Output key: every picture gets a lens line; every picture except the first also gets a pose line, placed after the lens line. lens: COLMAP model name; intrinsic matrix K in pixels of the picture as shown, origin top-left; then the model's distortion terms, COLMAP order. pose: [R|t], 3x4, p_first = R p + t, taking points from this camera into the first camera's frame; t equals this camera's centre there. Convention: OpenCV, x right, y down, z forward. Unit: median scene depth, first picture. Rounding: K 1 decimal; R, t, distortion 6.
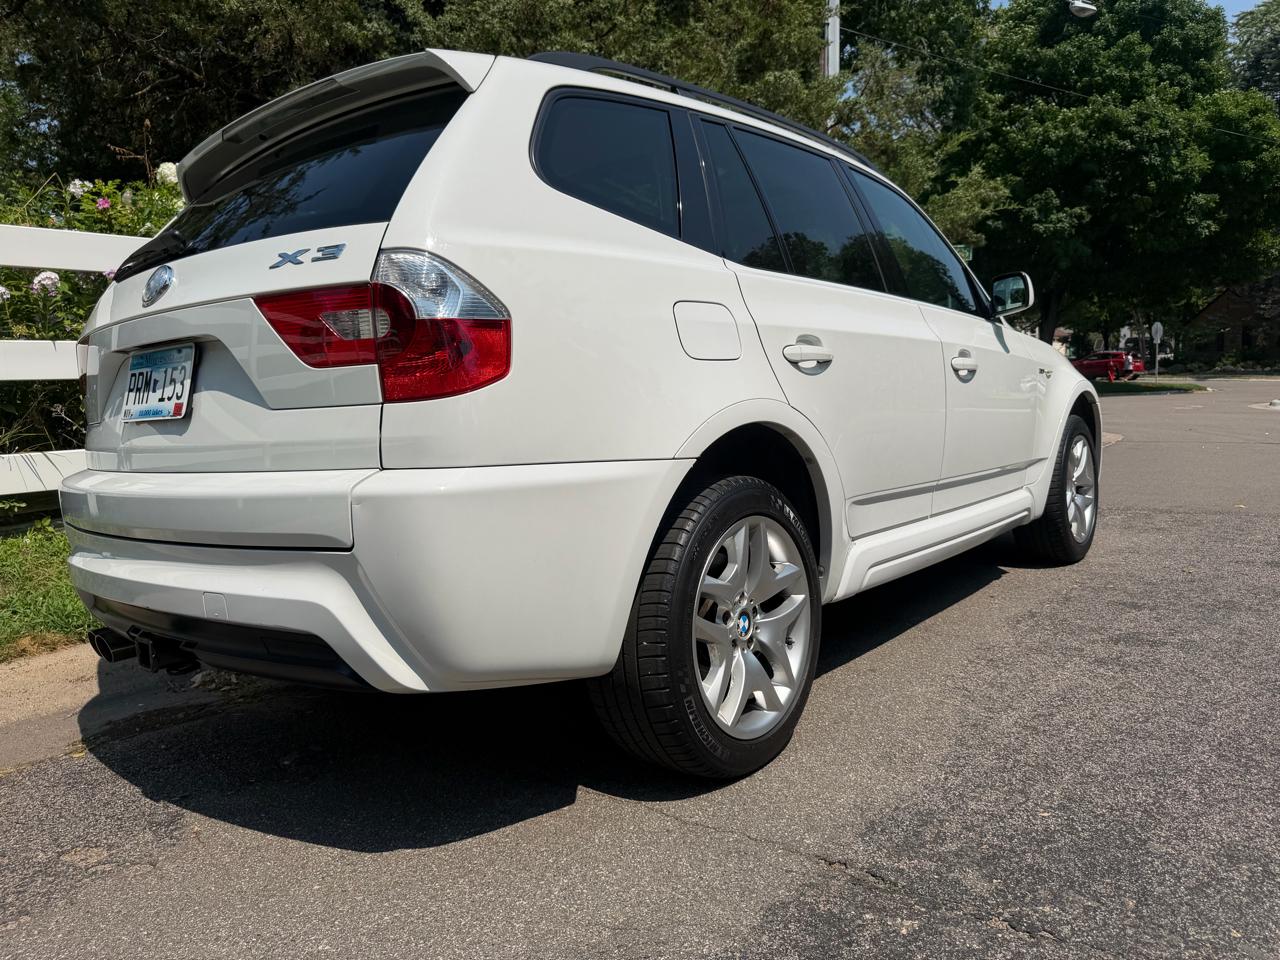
lens RADIAL K [[926.7, 0, 658.2], [0, 926.7, 476.6], [0, 0, 1]] dist [0.007653, -0.011400]
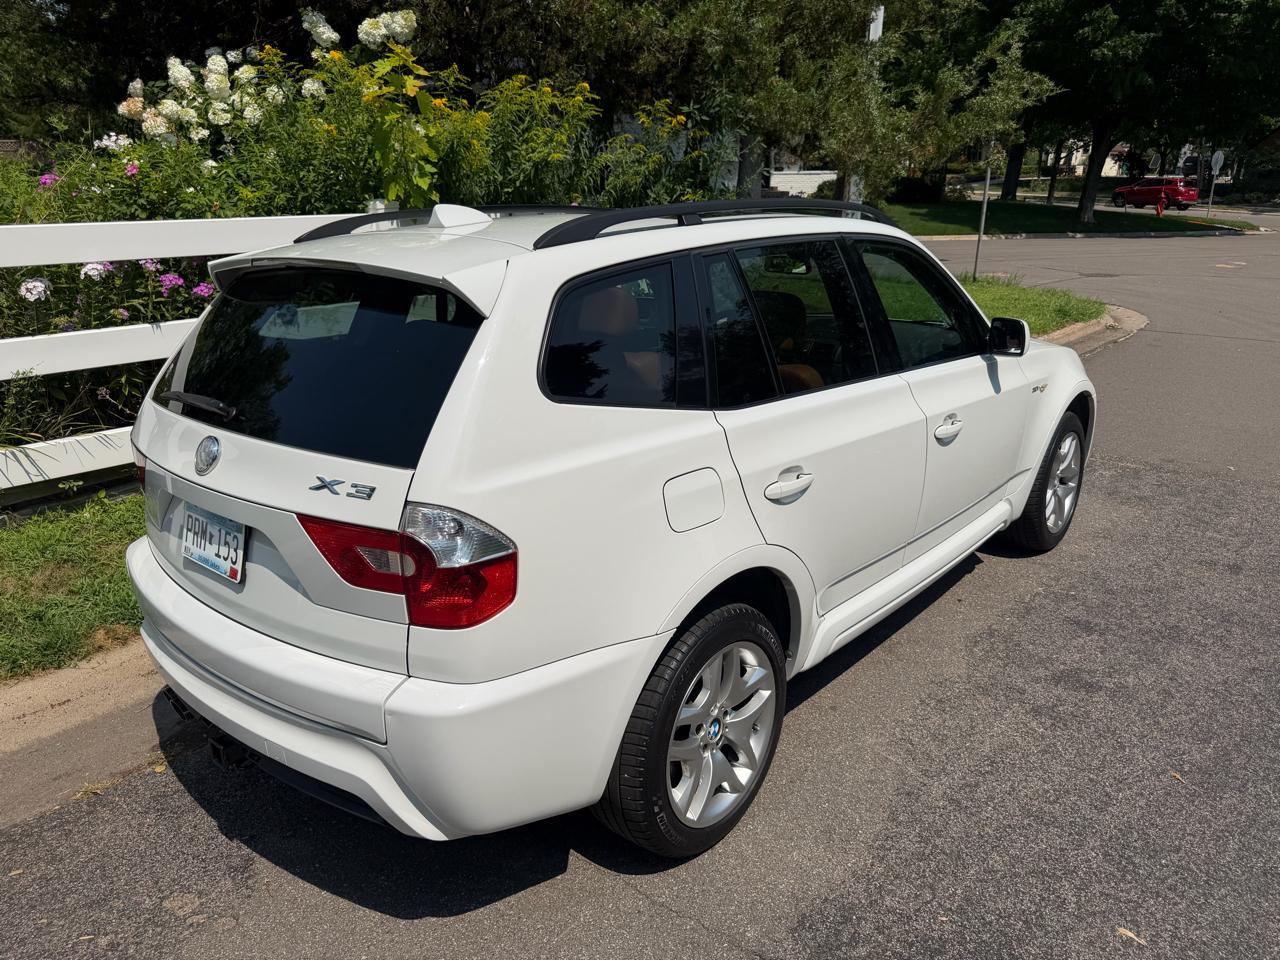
lens RADIAL K [[928.7, 0, 646.3], [0, 928.7, 480.2], [0, 0, 1]] dist [0.008390, -0.014890]
pose [[0.998558, 0.047297, -0.025399, 0.022639], [-0.040518, 0.974336, 0.221424, -0.430464], [0.035220, -0.220076, 0.974847, -0.087500]]
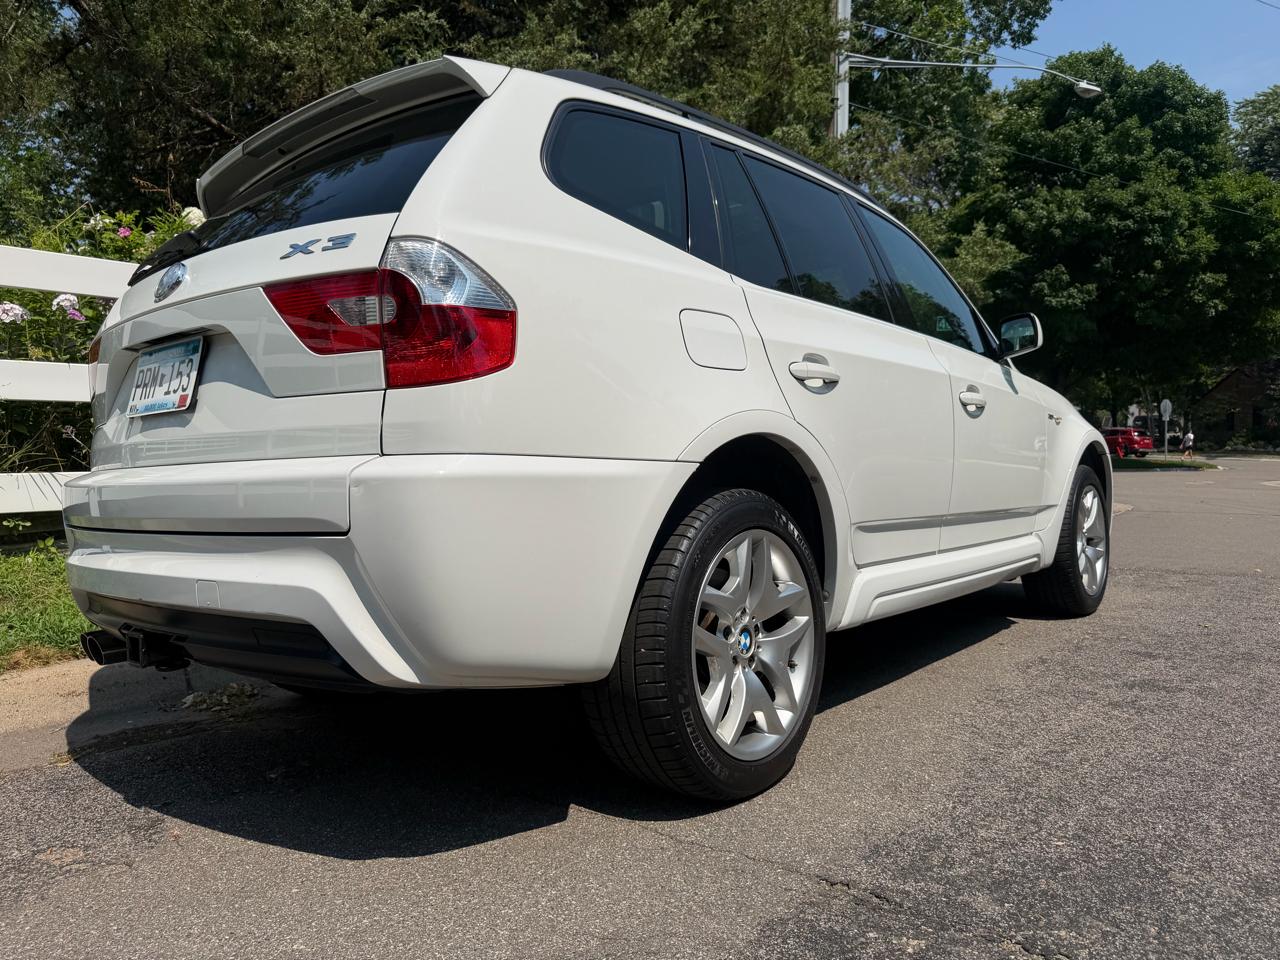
lens RADIAL K [[926.5, 0, 643.2], [0, 926.5, 480.9], [0, 0, 1]] dist [0.006633, -0.008902]
pose [[0.999491, 0.023464, -0.021624, 0.002510], [-0.024917, 0.997266, -0.069570, 0.065372], [0.019933, 0.070074, 0.997343, 0.016257]]
